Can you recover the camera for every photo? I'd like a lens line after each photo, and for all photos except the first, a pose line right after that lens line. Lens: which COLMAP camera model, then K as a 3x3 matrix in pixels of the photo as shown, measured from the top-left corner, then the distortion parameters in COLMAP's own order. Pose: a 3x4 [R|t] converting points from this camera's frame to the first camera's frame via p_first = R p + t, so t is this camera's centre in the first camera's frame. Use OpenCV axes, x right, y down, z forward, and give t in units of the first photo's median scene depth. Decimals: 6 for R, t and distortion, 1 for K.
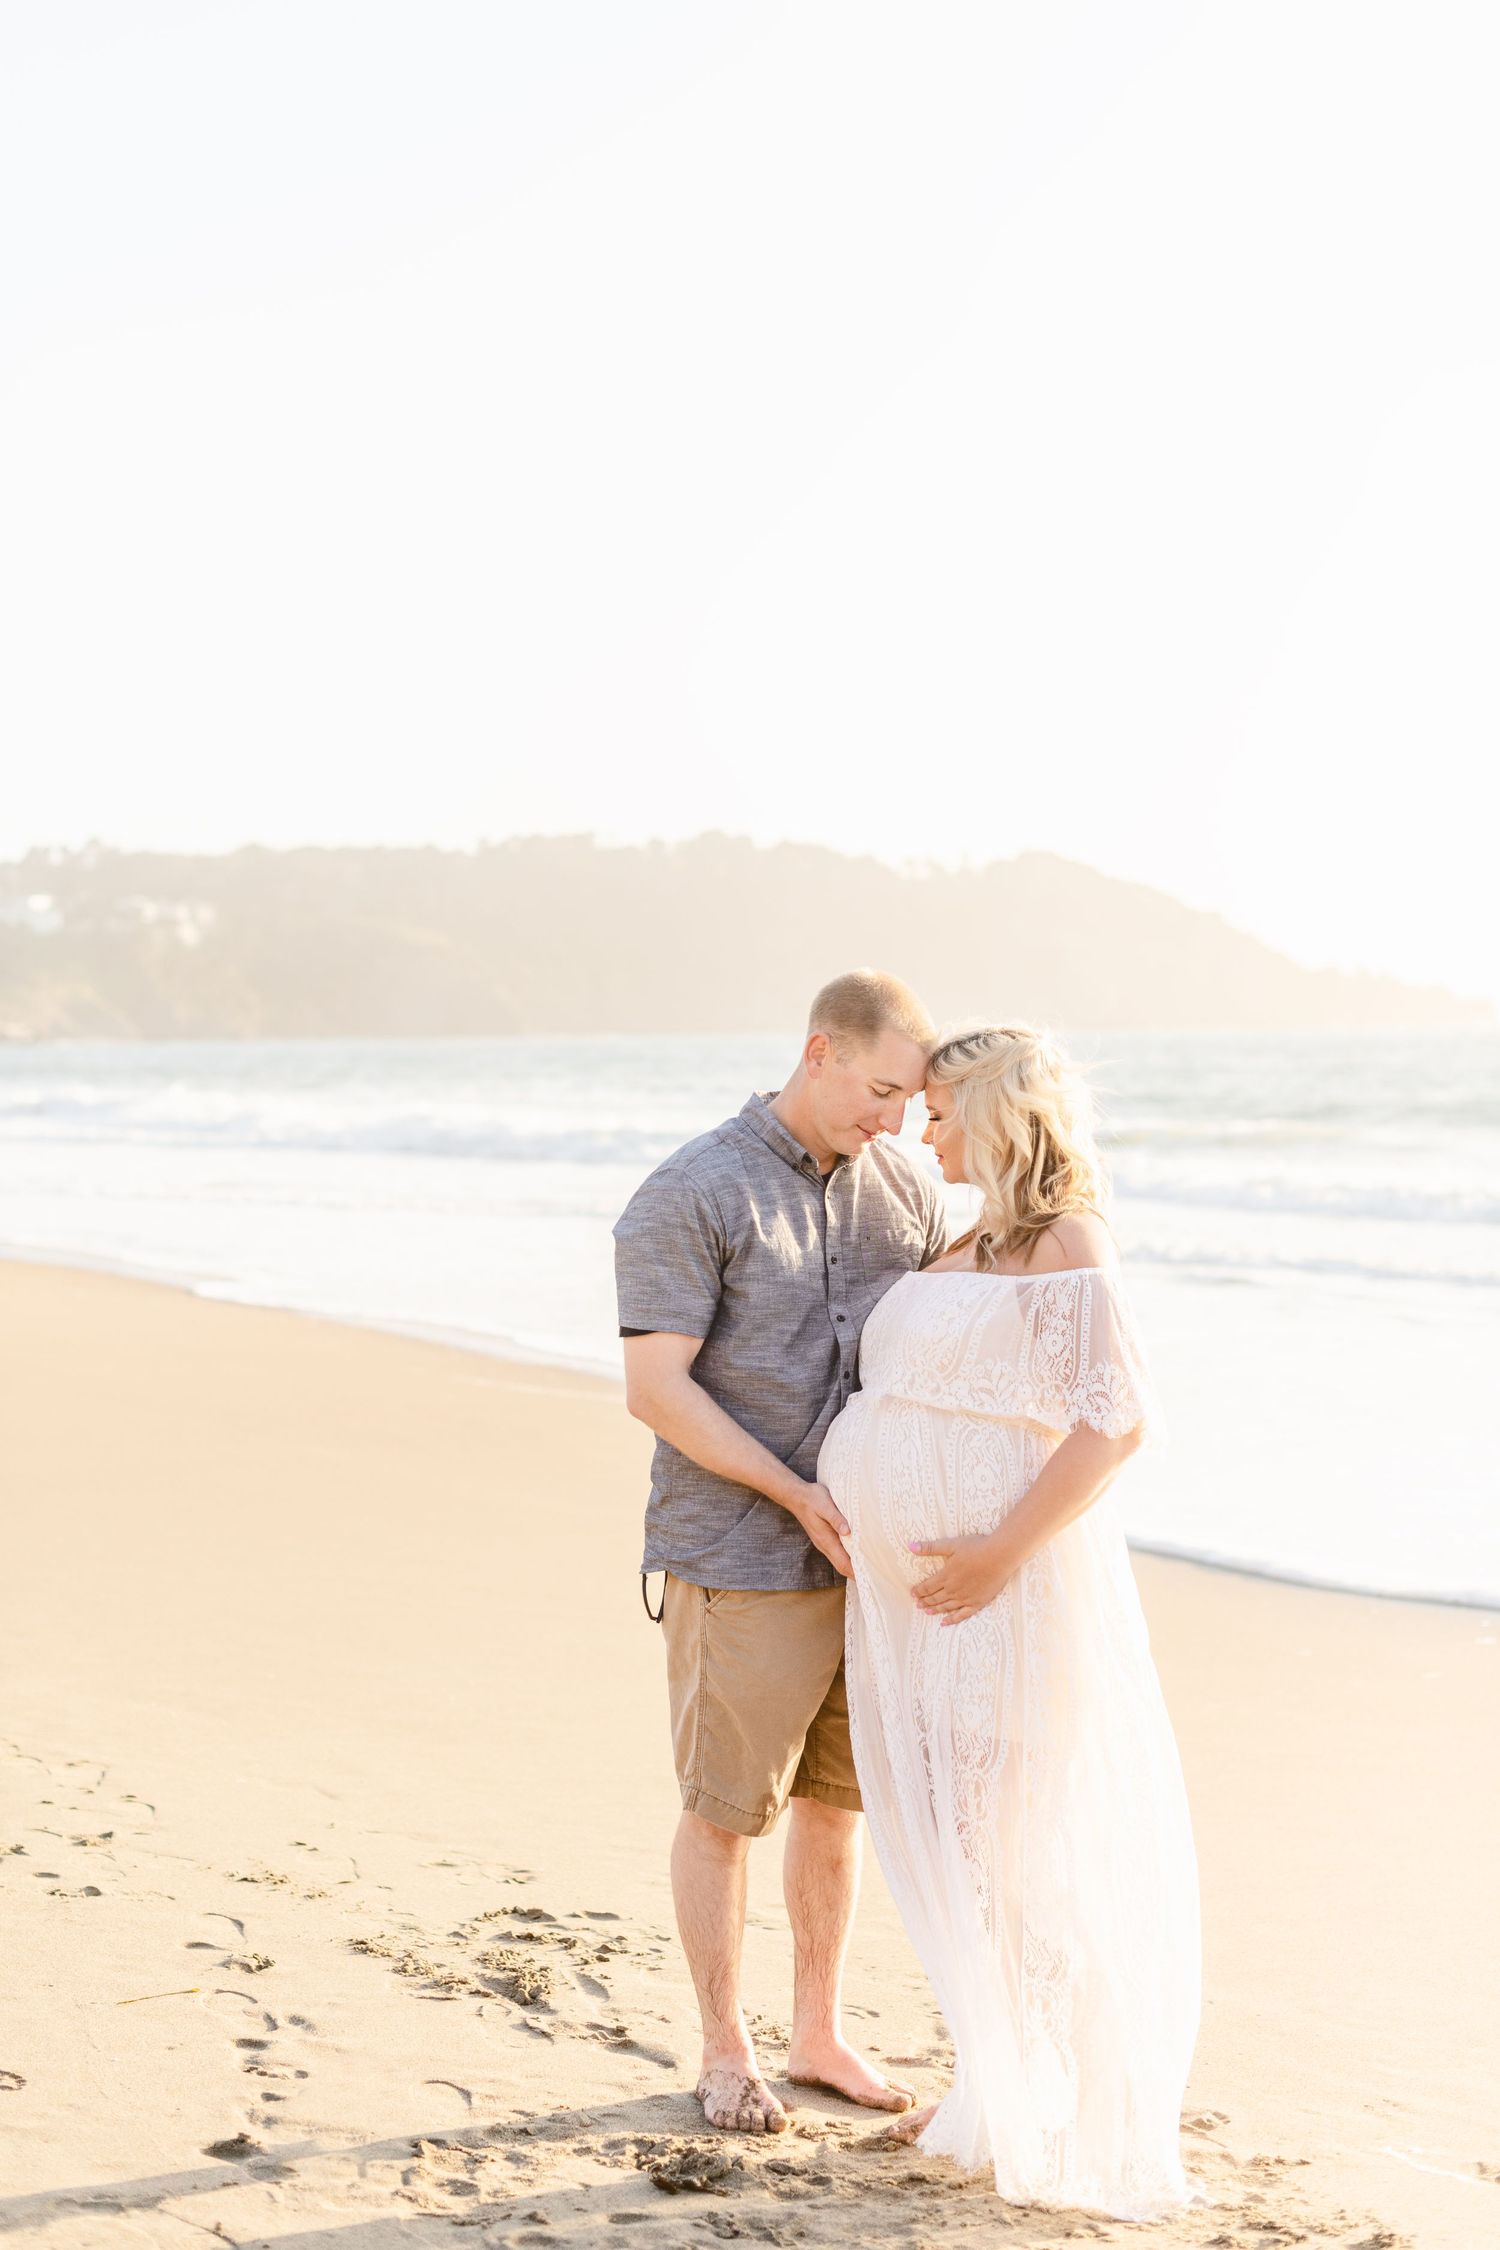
lens RADIAL K [[3342.9, 0, 762.2], [0, 3342.9, 1111.0], [0, 0, 1]] dist [0.029197, 0.000000]
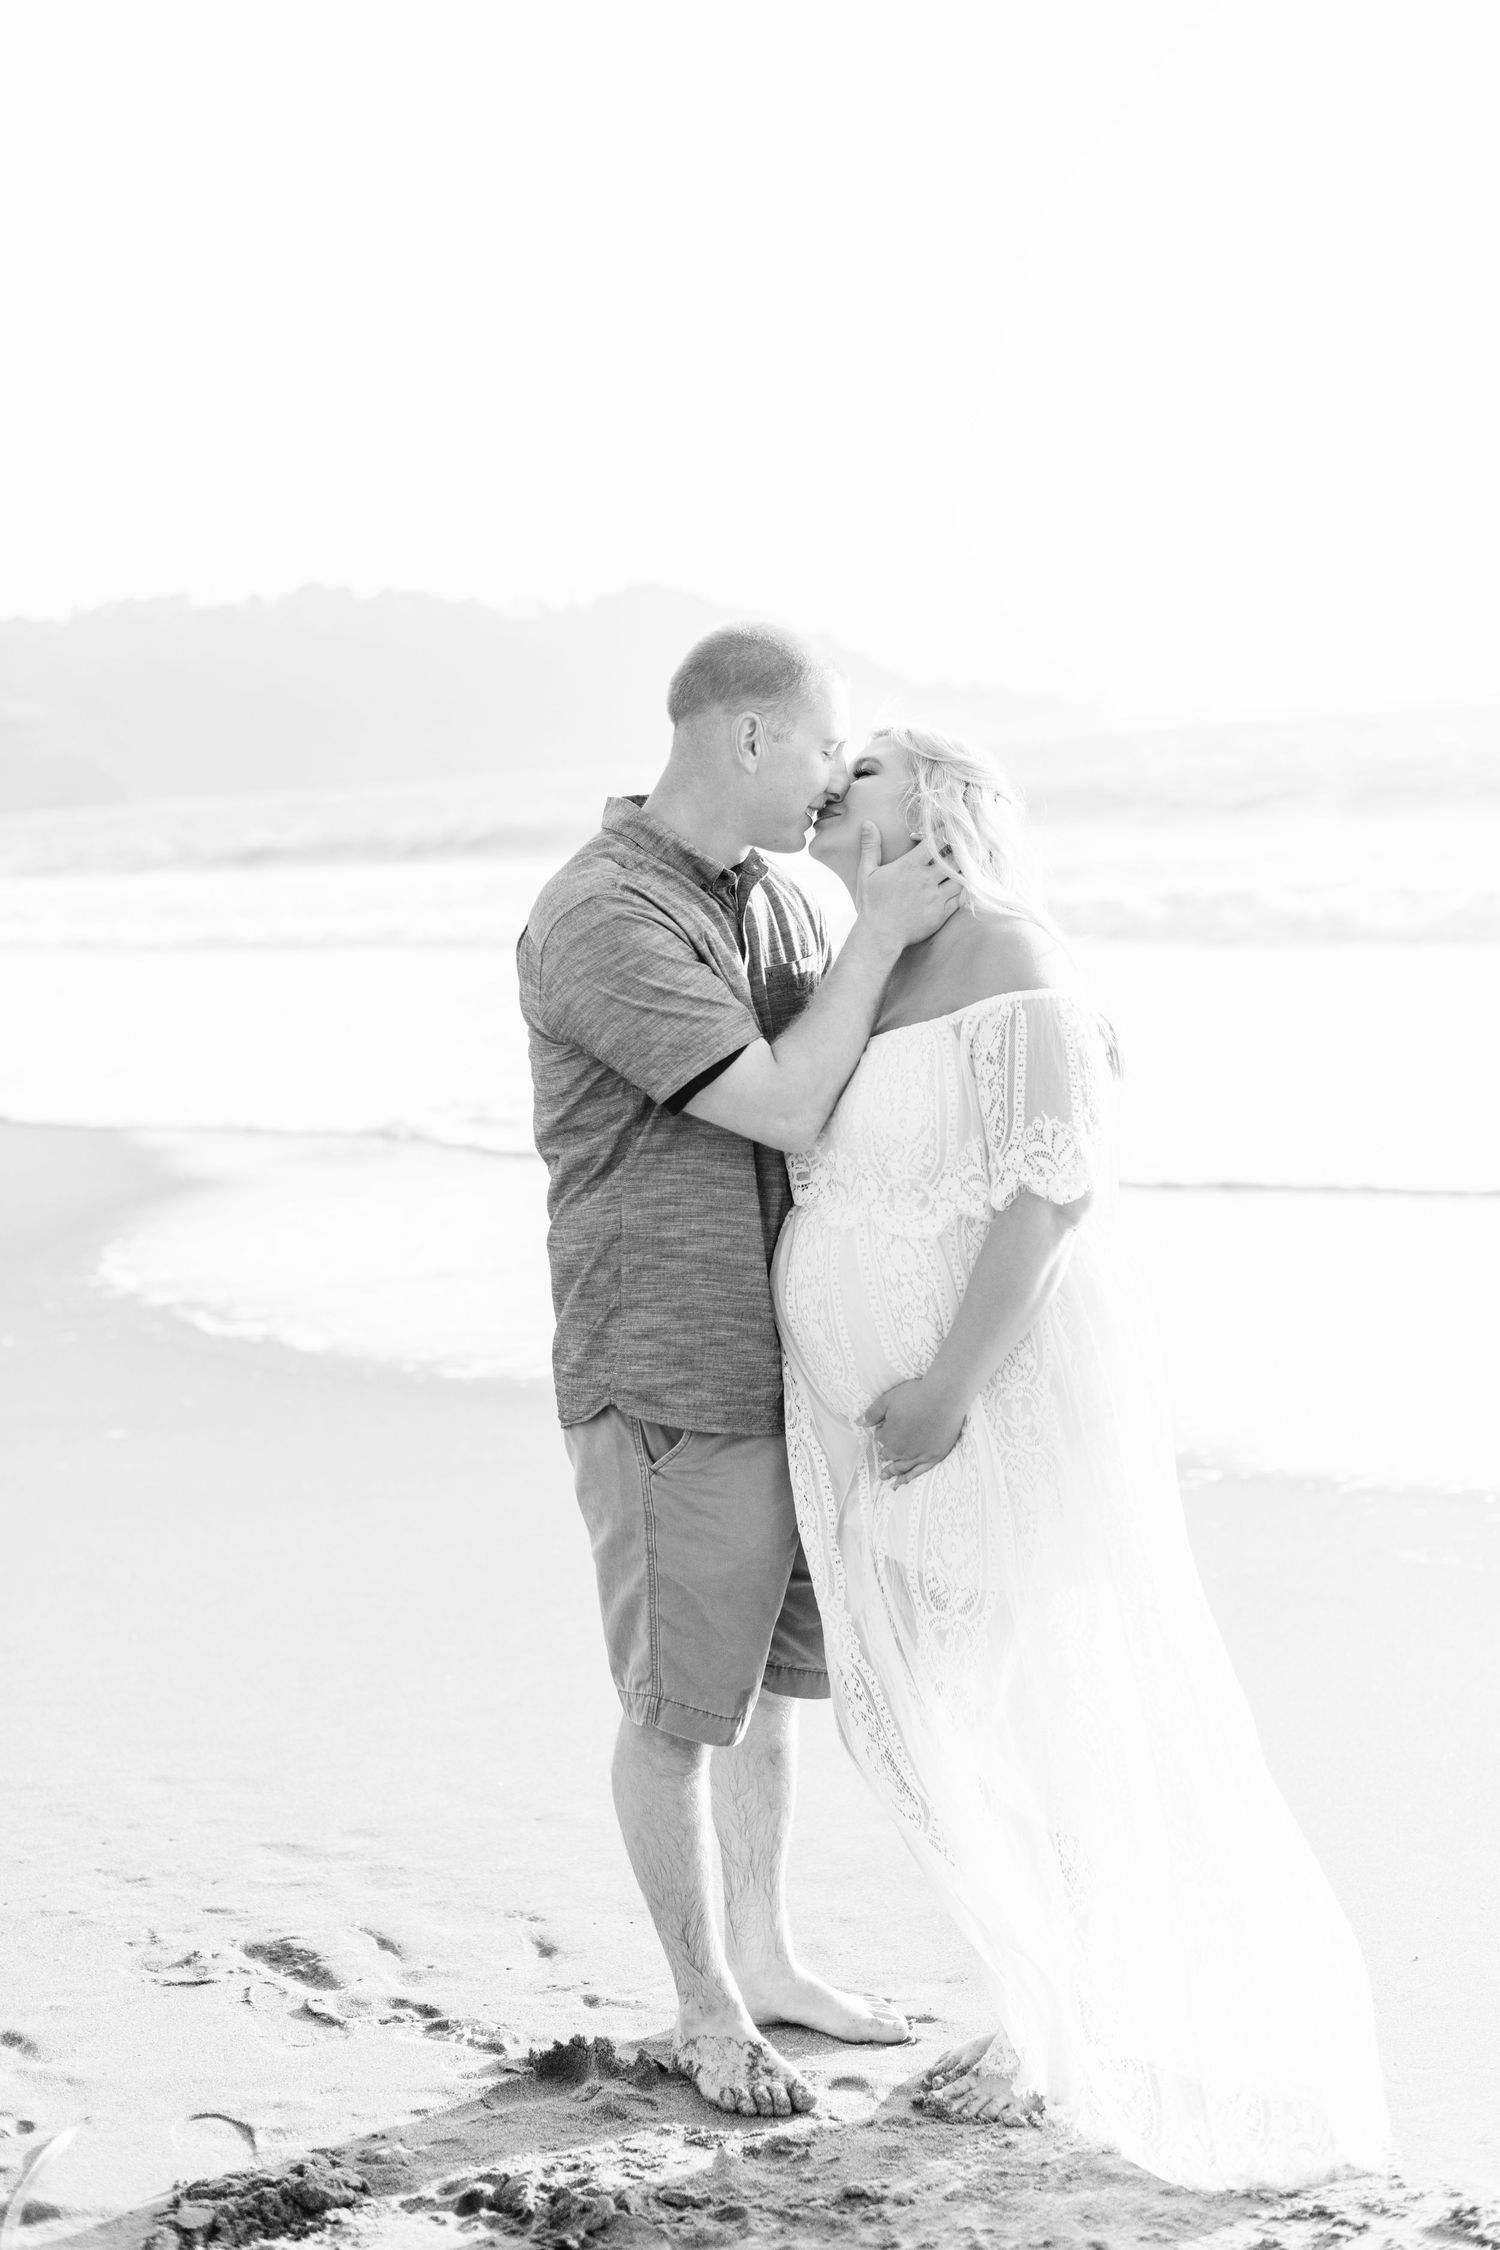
lens RADIAL K [[3342.9, 0, 682.5], [0, 3342.9, 1051.0], [0, 0, 1]] dist [0.029197, 0.000000]
pose [[0.993392, -0.075859, 0.086122, -0.033451], [0.070750, 0.995633, 0.060908, 0.008417], [-0.090366, -0.054412, 0.994421, 0.222012]]
